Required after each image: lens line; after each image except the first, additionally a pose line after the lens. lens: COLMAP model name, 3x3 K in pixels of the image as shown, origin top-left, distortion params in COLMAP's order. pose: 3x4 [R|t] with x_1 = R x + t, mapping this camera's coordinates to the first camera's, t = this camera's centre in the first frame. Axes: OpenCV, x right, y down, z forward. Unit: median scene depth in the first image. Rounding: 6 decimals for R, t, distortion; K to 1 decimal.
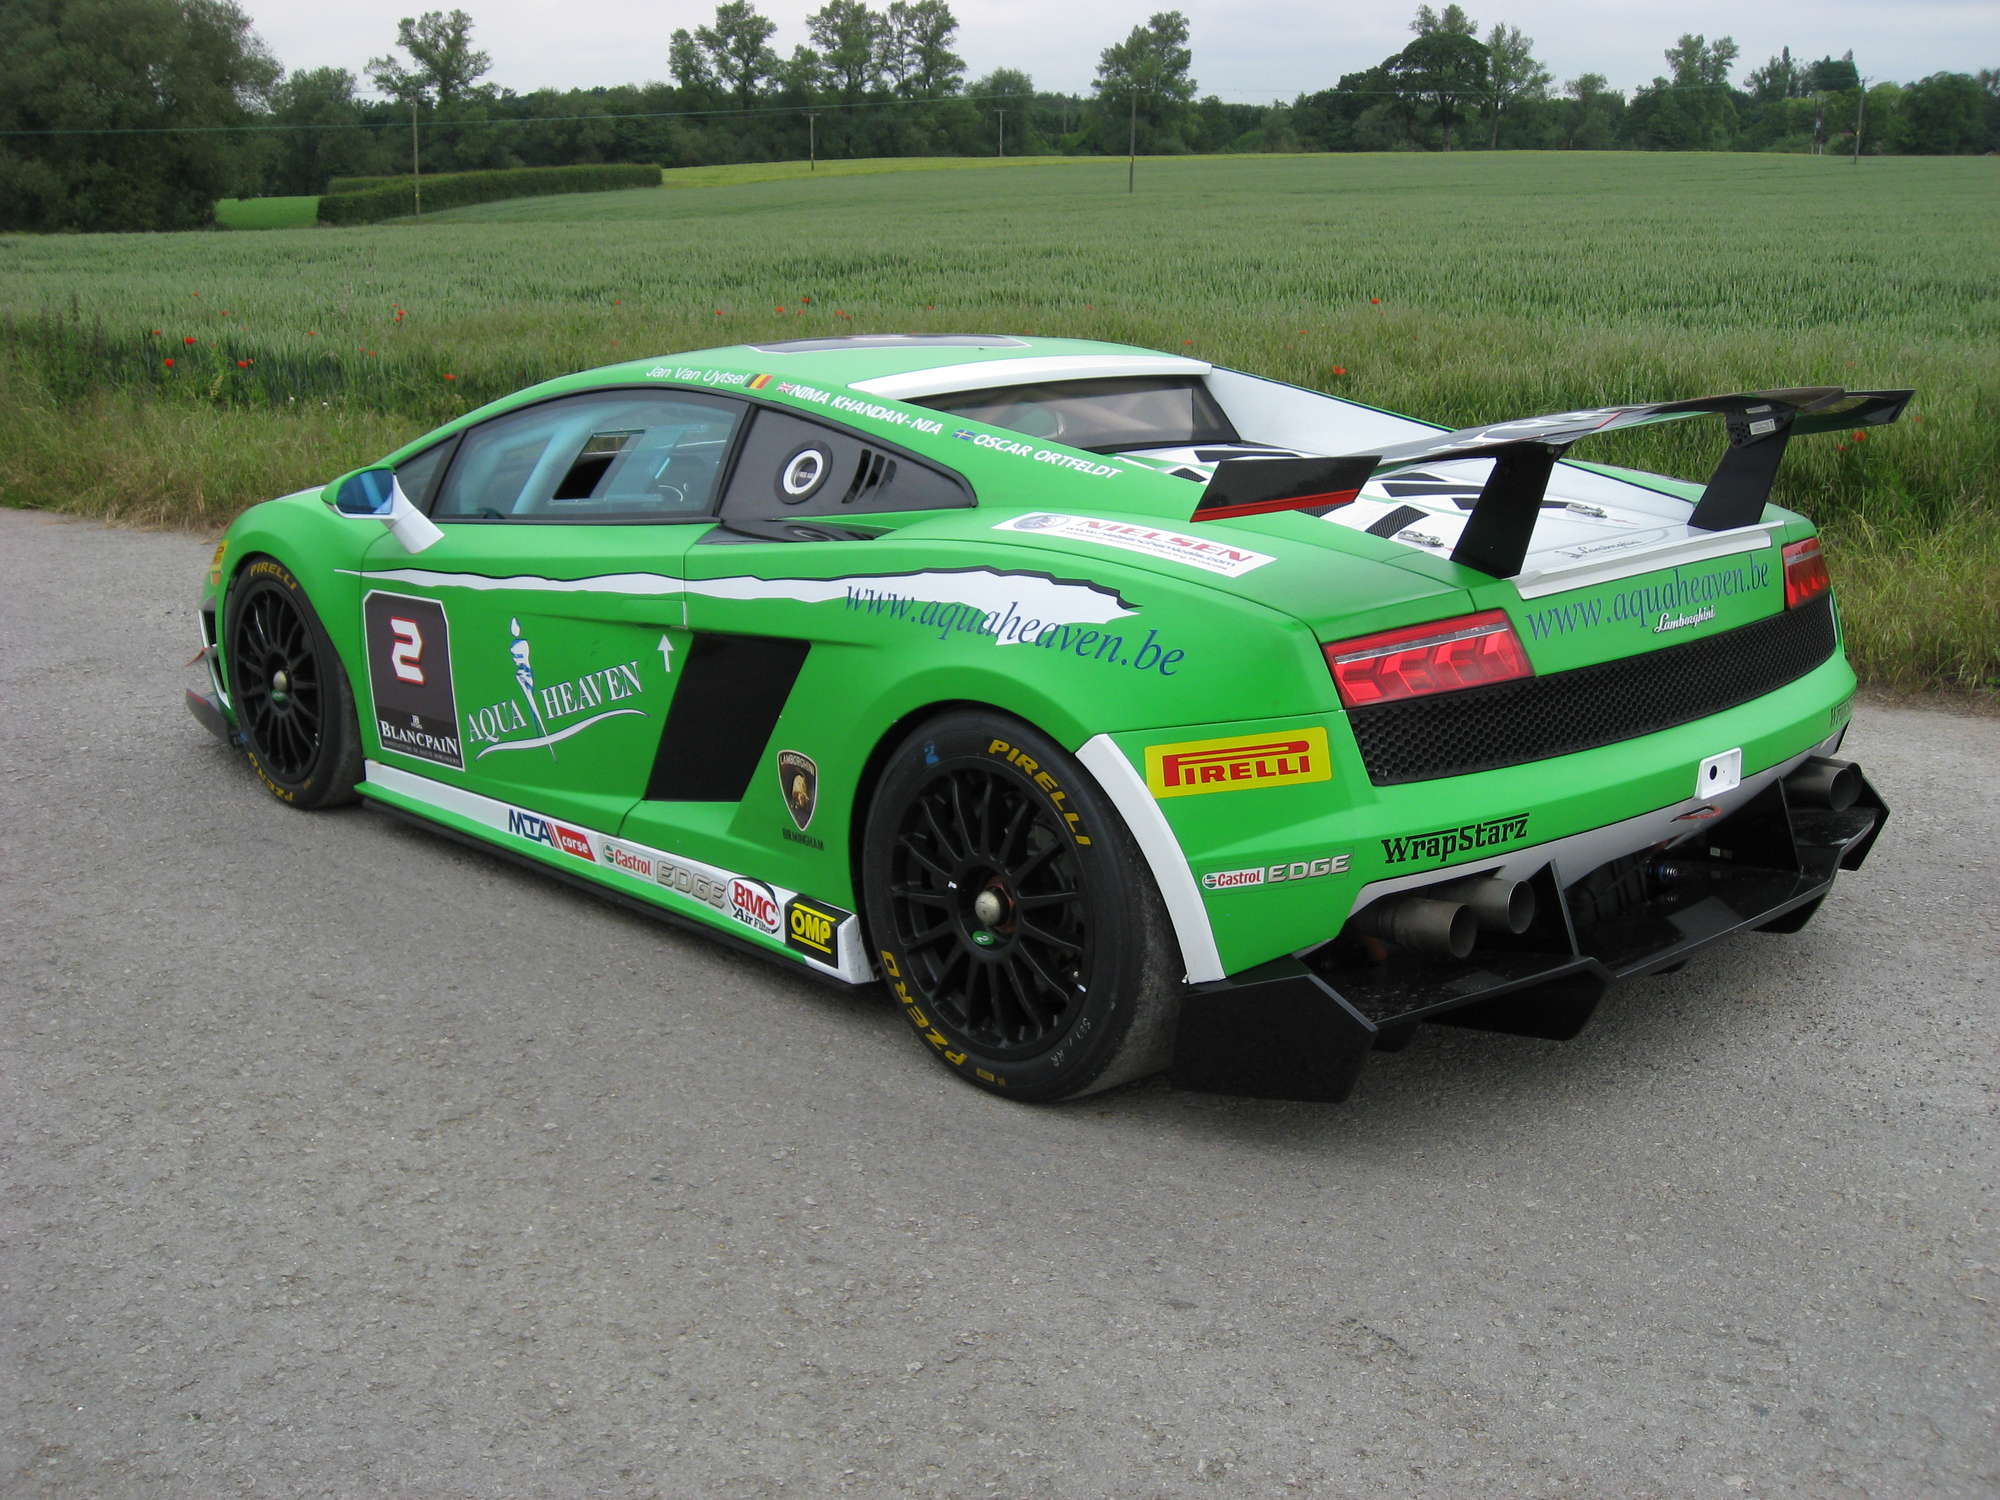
lens RADIAL K [[2218.0, 0, 1000.0], [0, 2218.0, 750.0], [0, 0, 1]] dist [-0.085985, 0.016971]
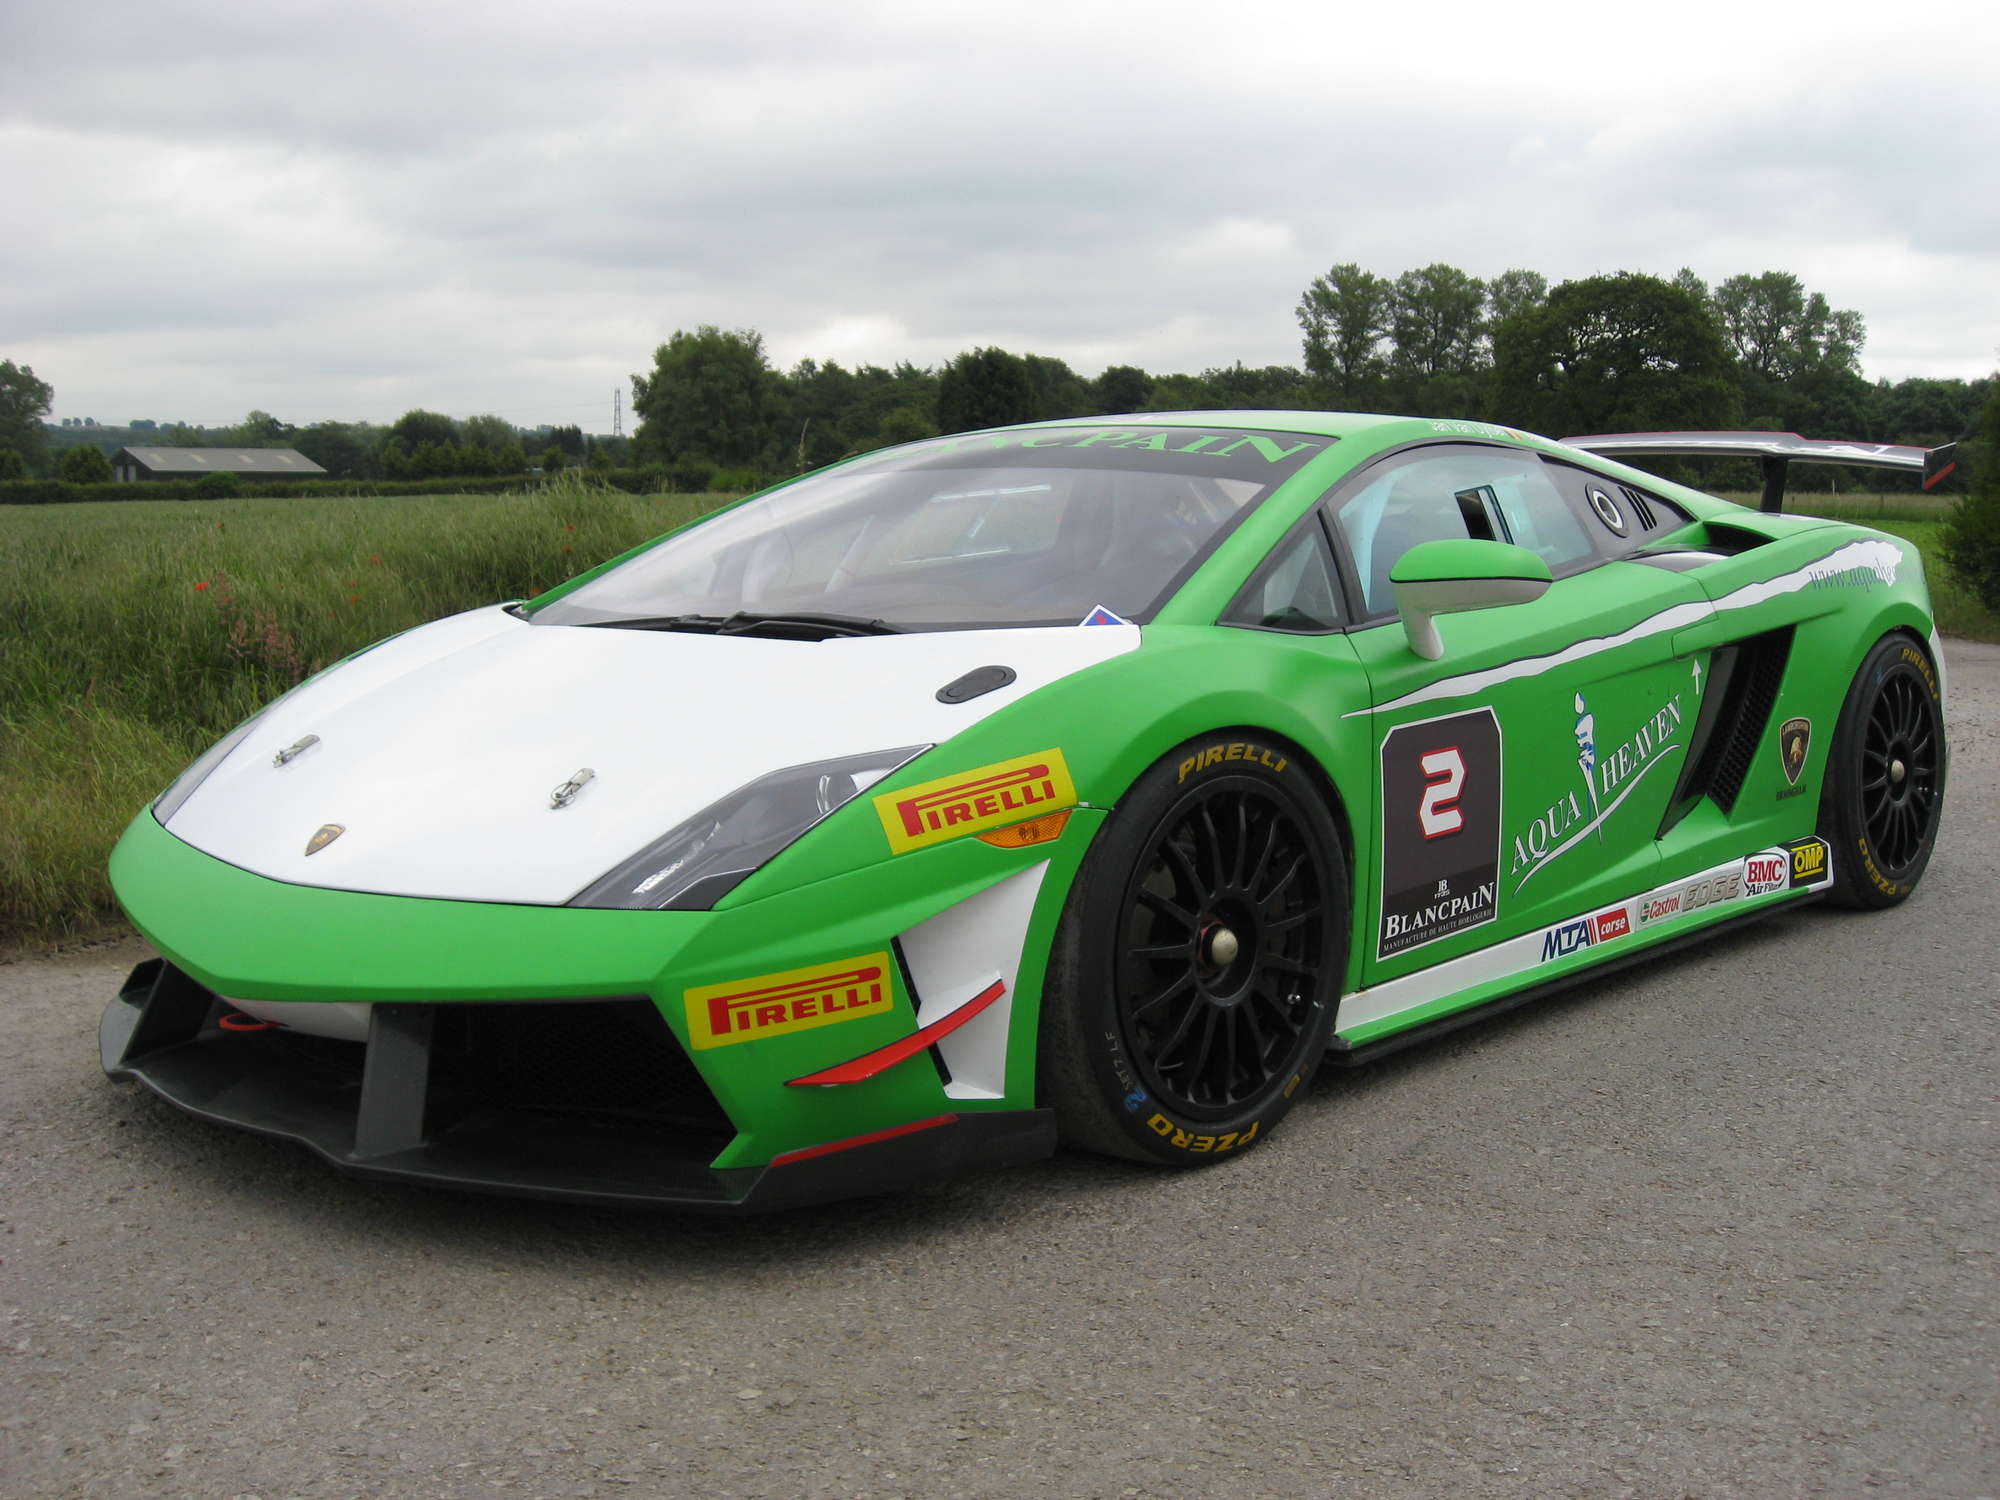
lens RADIAL K [[2218.0, 0, 1000.0], [0, 2218.0, 750.0], [0, 0, 1]] dist [-0.085985, 0.016971]
pose [[-0.070382, -0.099733, 0.992522, -1.132050], [0.249422, 0.961624, 0.114316, -0.205839], [-0.965834, 0.255603, -0.042805, 1.335862]]
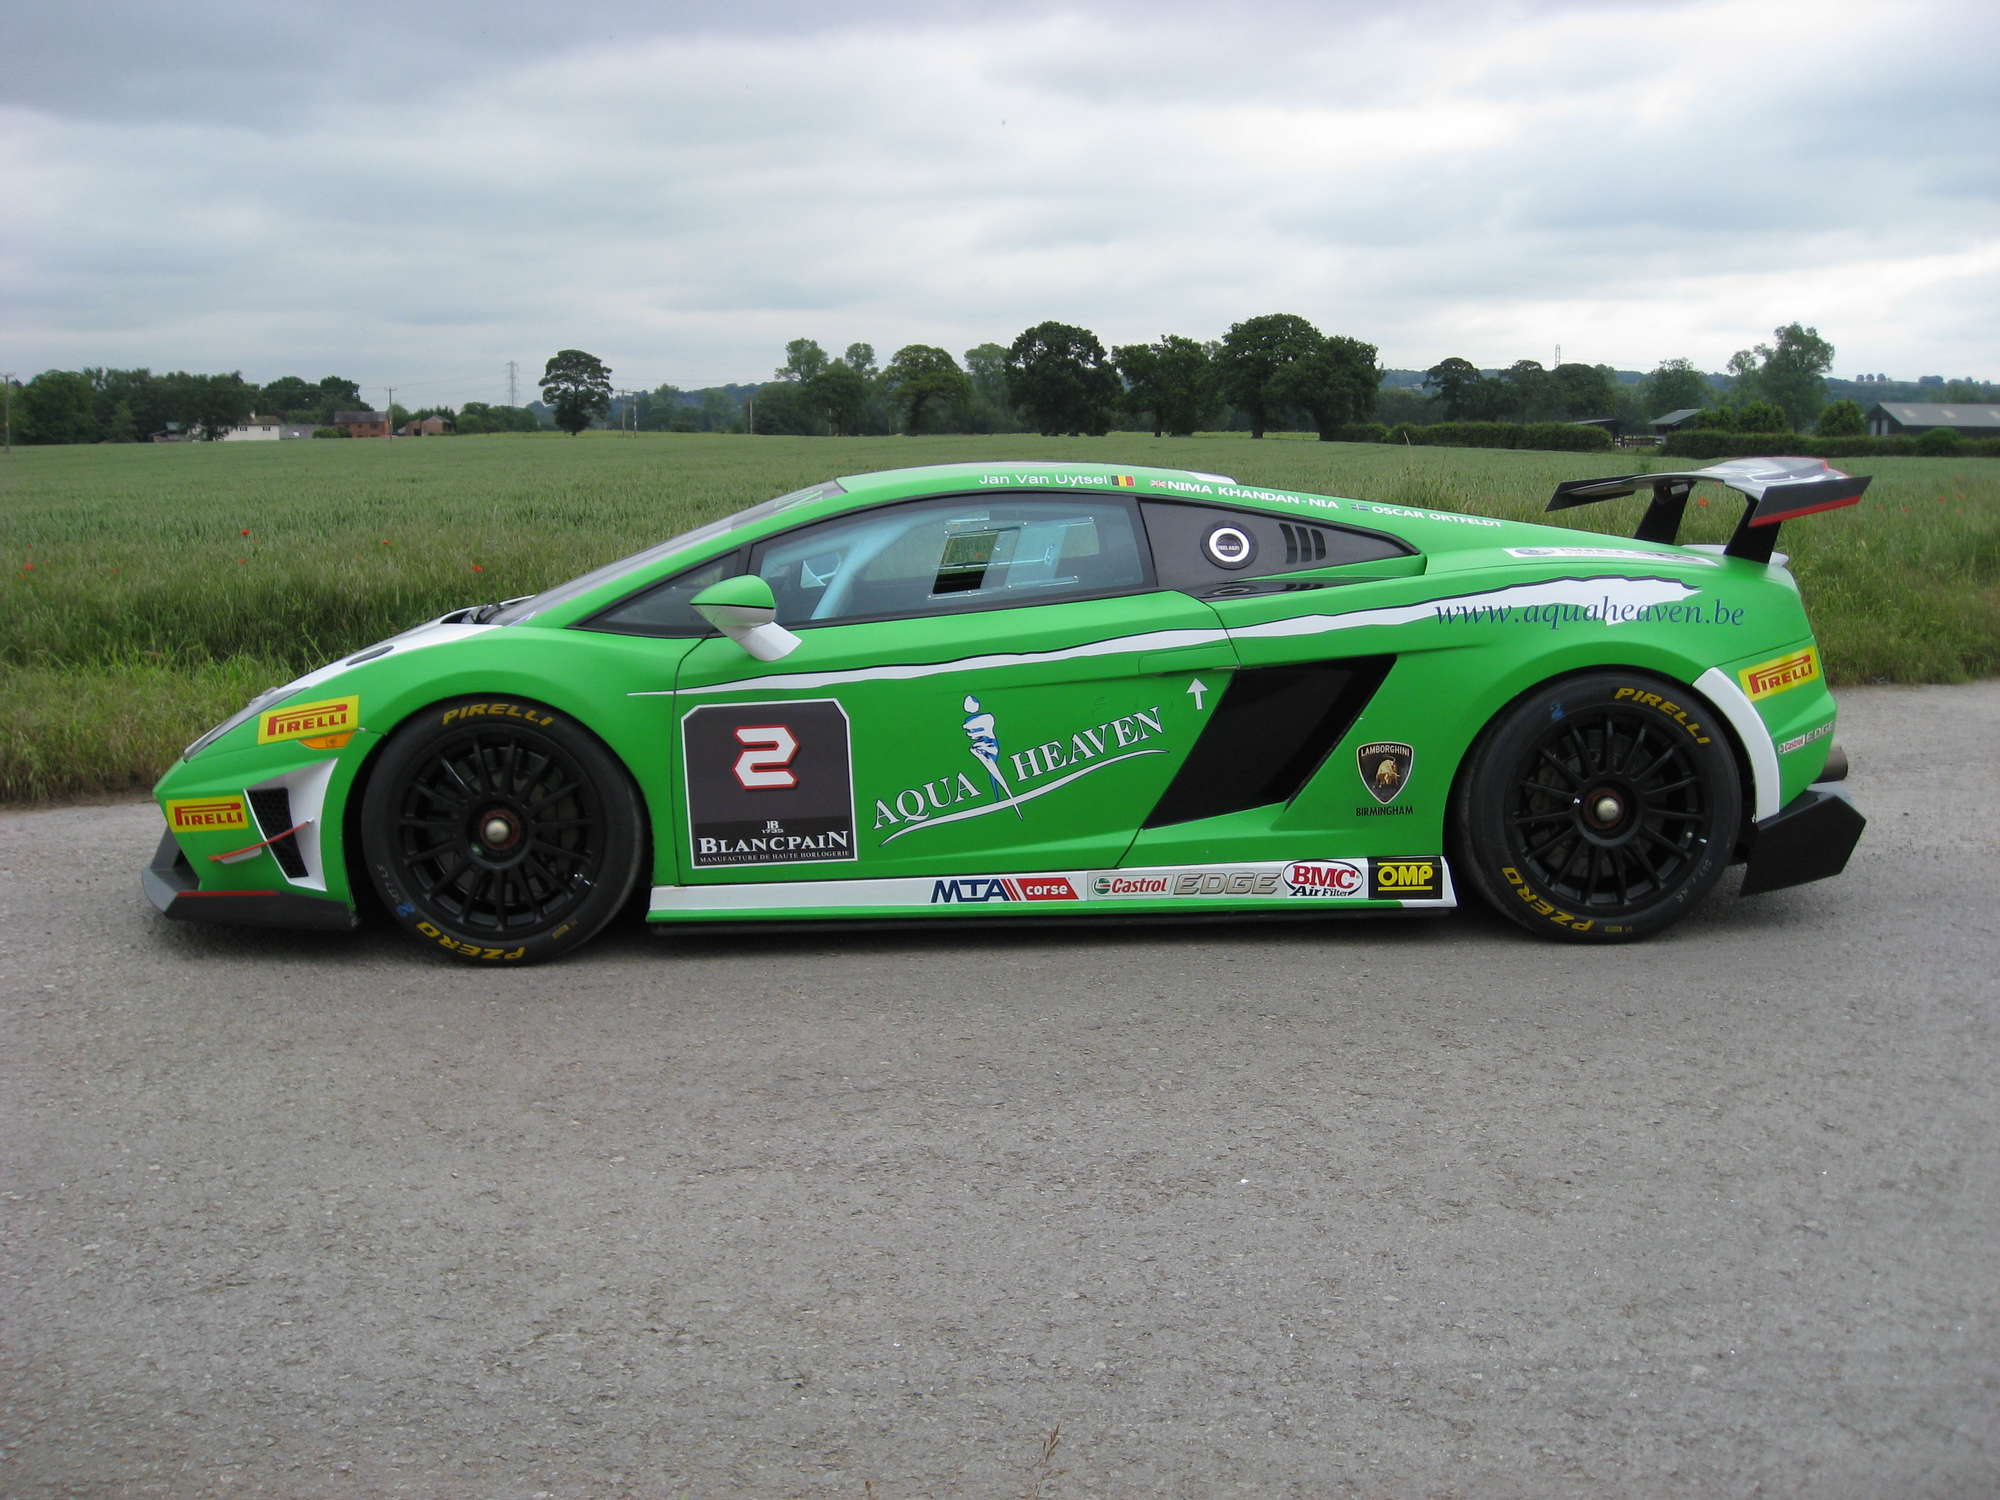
lens RADIAL K [[2077.8, 0, 1000.0], [0, 2077.8, 750.0], [0, 0, 1]] dist [-0.144993, 0.016508]
pose [[0.671311, -0.098471, 0.734605, -1.027823], [0.183742, 0.982306, -0.036236, 0.007195], [-0.718039, 0.159304, 0.677527, 0.309336]]
